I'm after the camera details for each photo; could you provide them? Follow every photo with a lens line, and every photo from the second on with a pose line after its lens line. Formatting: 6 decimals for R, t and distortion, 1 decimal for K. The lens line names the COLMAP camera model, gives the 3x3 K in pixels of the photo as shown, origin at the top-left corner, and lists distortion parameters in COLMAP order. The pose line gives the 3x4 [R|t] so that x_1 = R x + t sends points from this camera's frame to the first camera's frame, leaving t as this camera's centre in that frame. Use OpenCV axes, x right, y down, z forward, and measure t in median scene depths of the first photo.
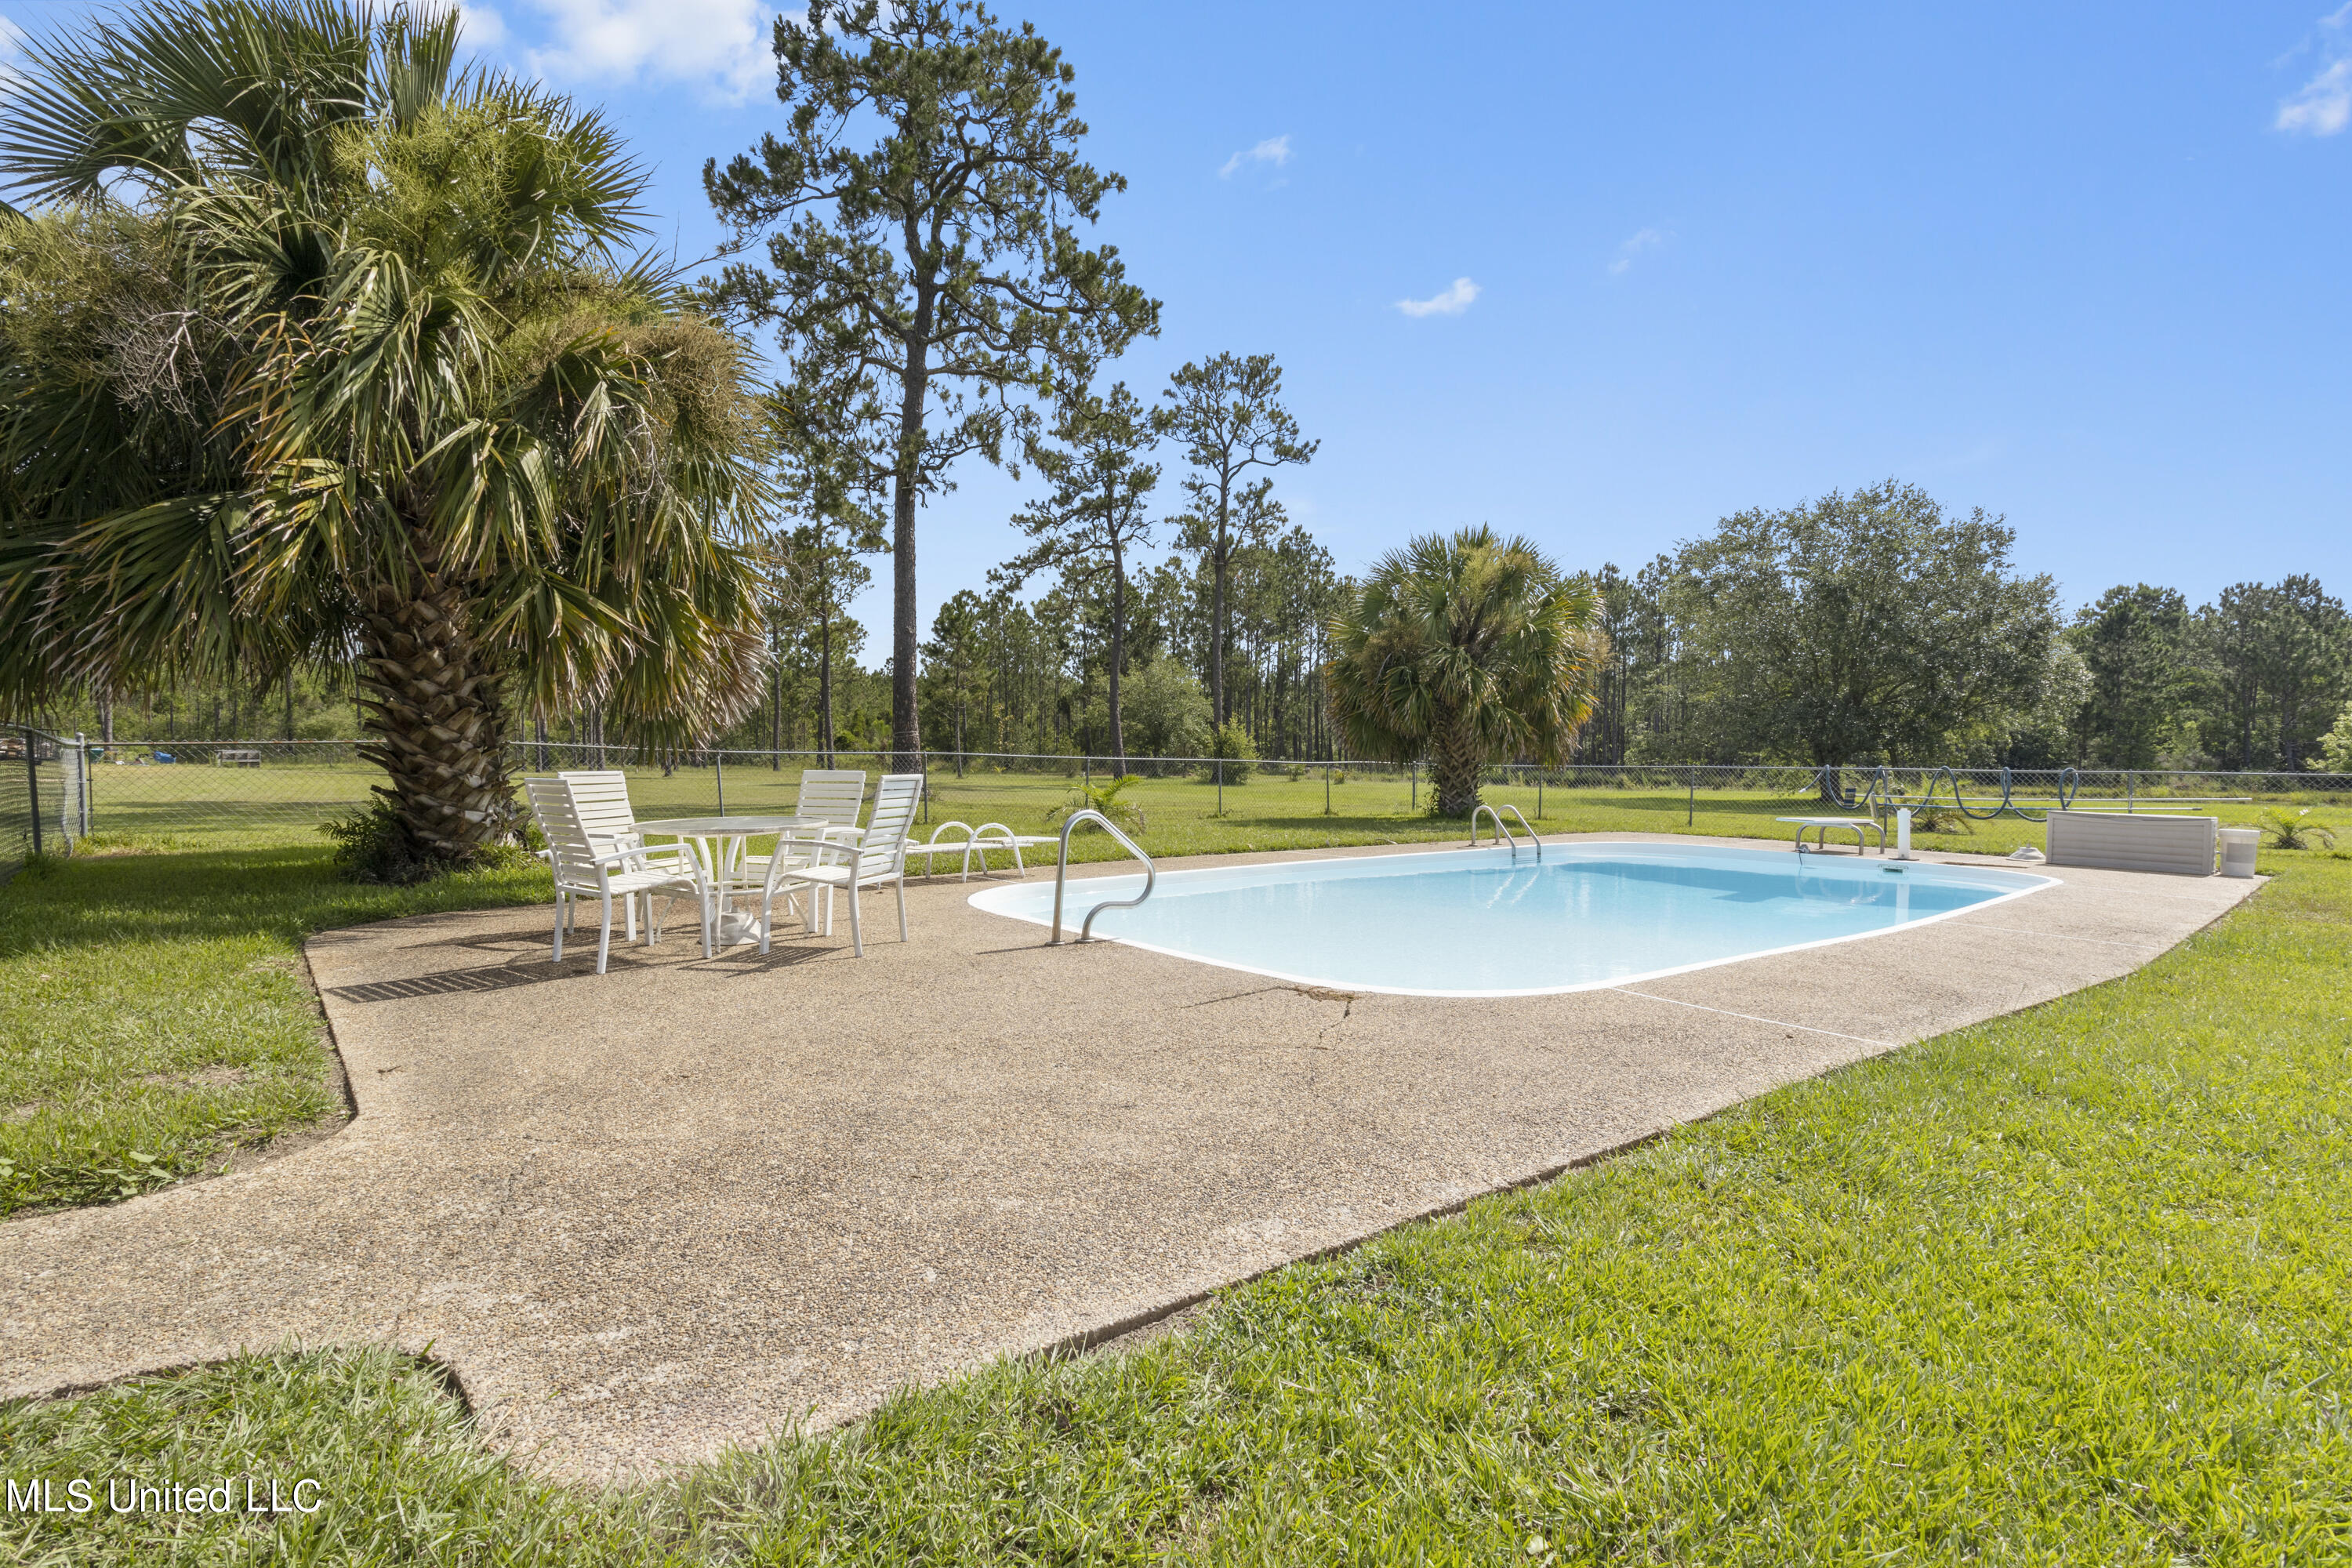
lens RADIAL K [[1129.4, 0, 1171.3], [0, 1129.4, 781.7], [0, 0, 1]] dist [0.000823, 0.000939]
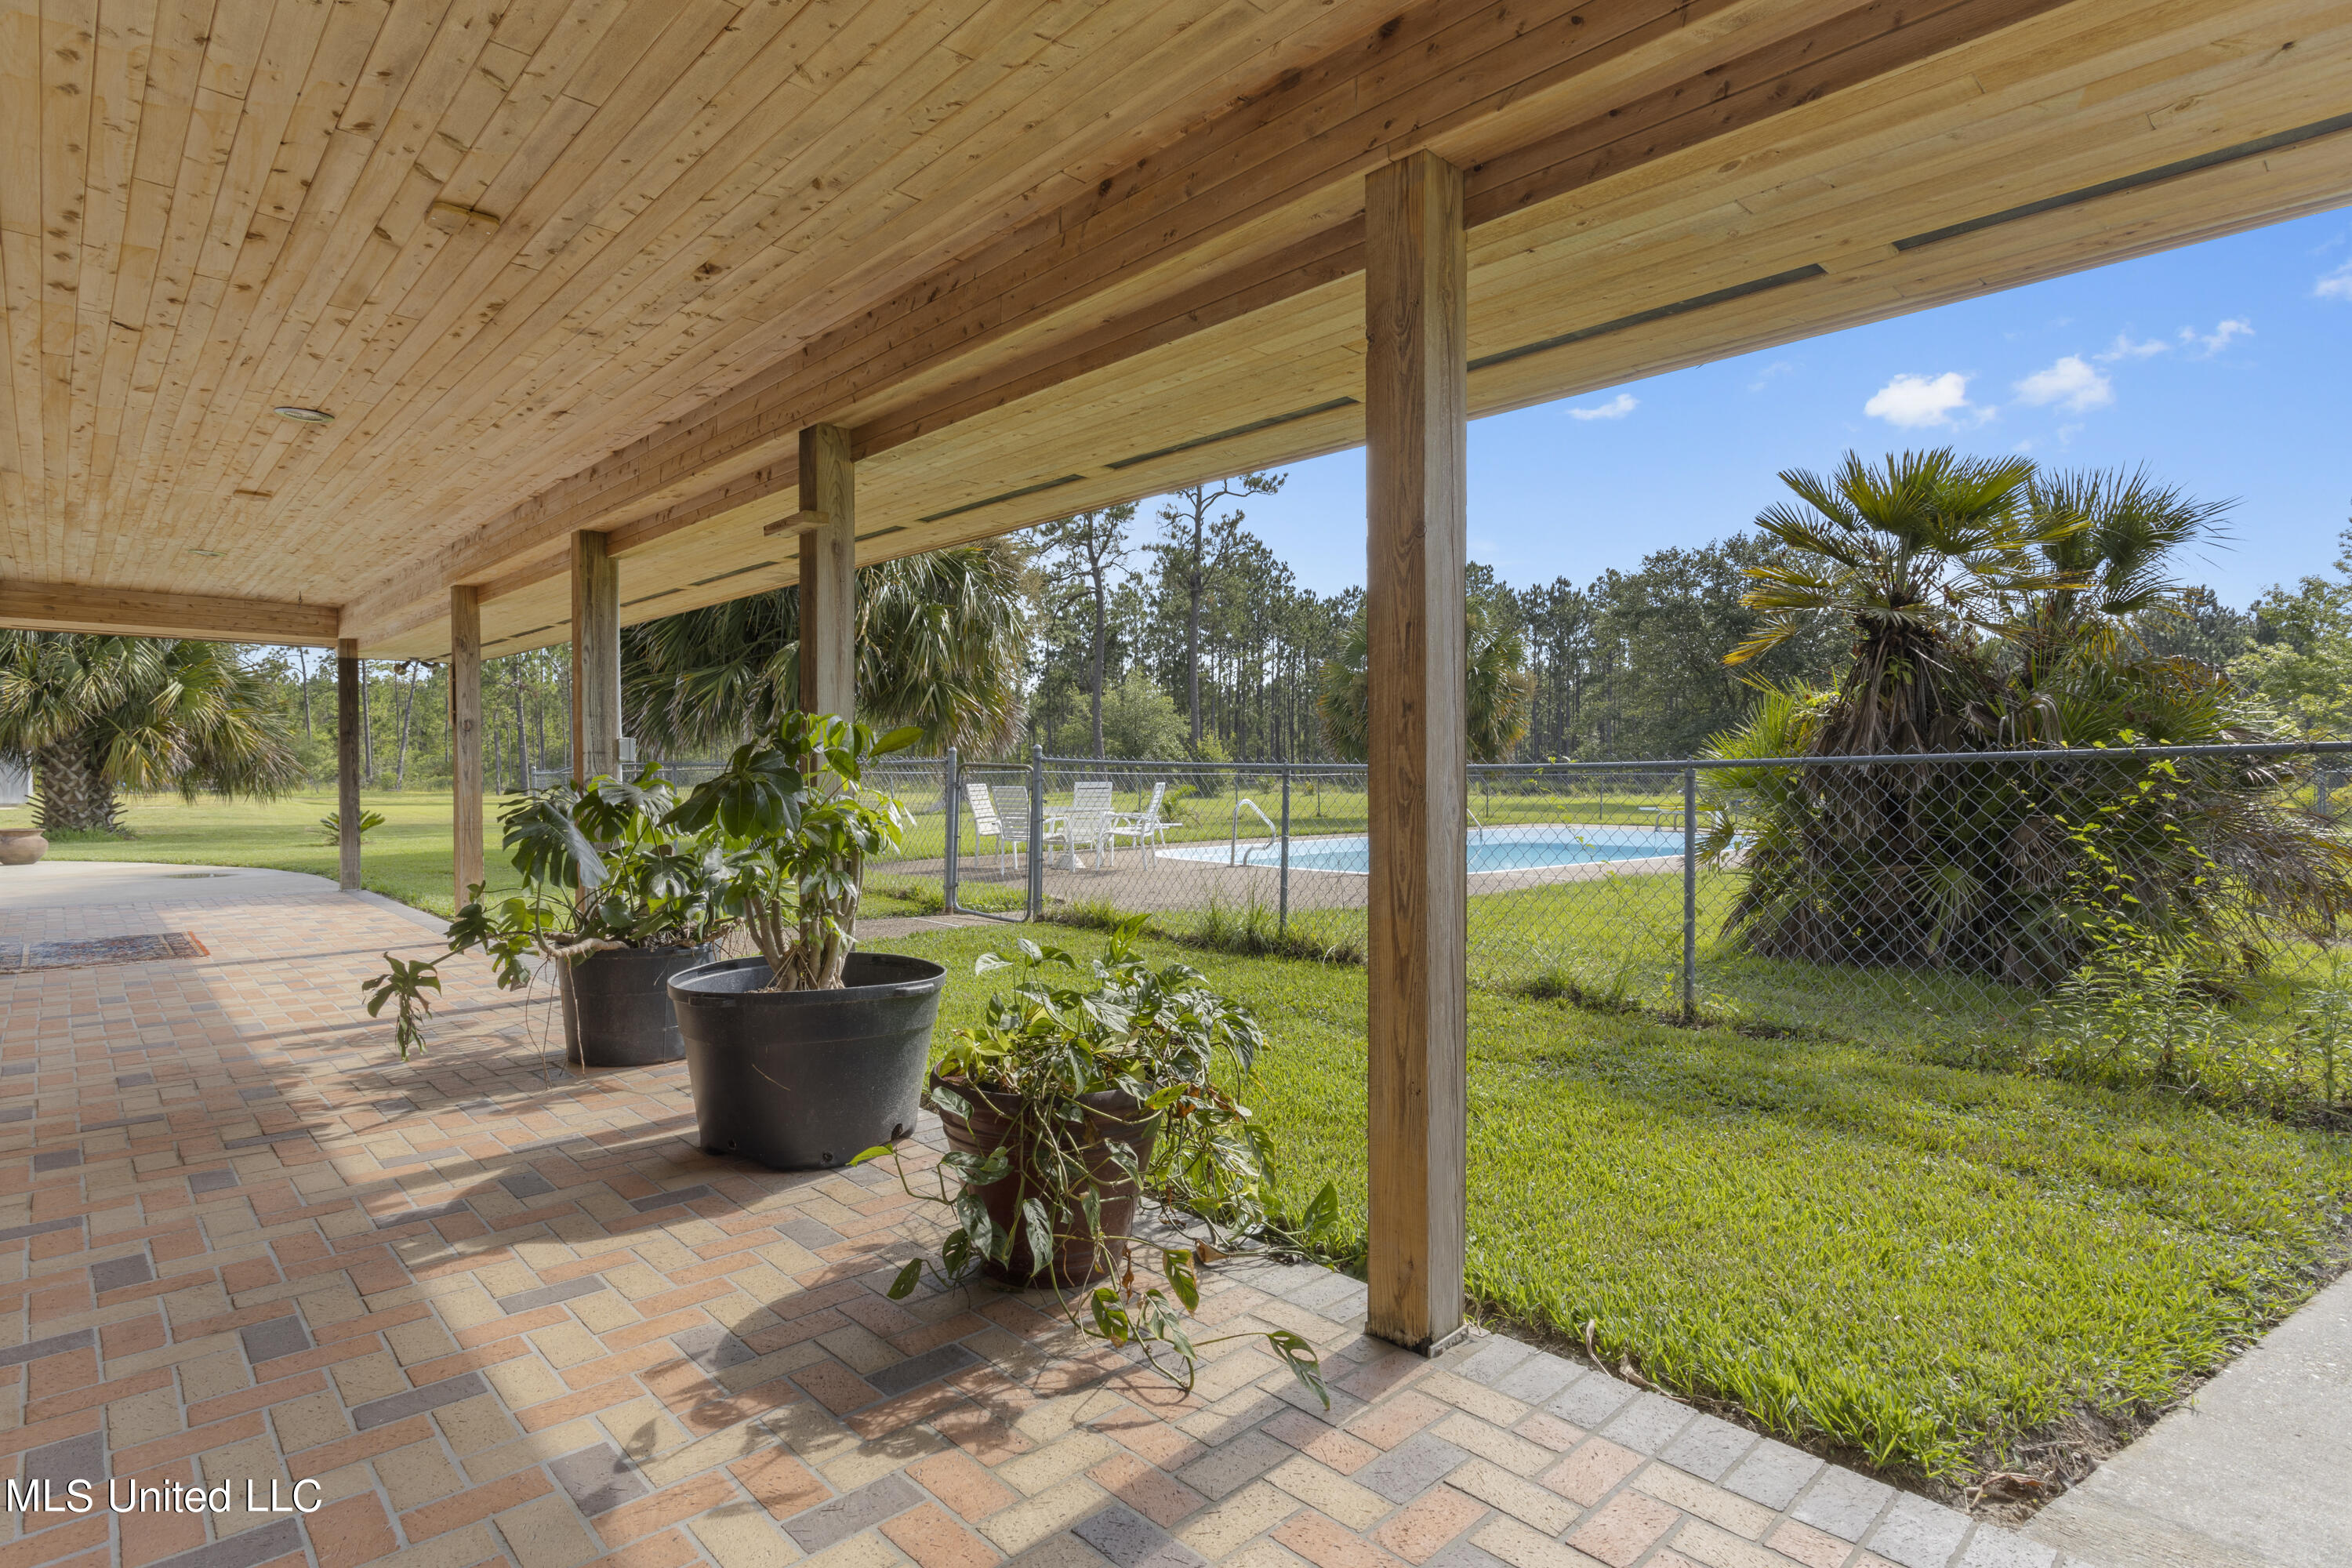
lens RADIAL K [[1208.1, 0, 1177.0], [0, 1208.1, 795.6], [0, 0, 1]] dist [-0.028537, -0.000103]
pose [[0.998540, -0.014809, 0.051952, -0.035097], [0.014928, 0.999887, -0.001903, 0.002389], [-0.051918, 0.002676, 0.998648, -0.127456]]
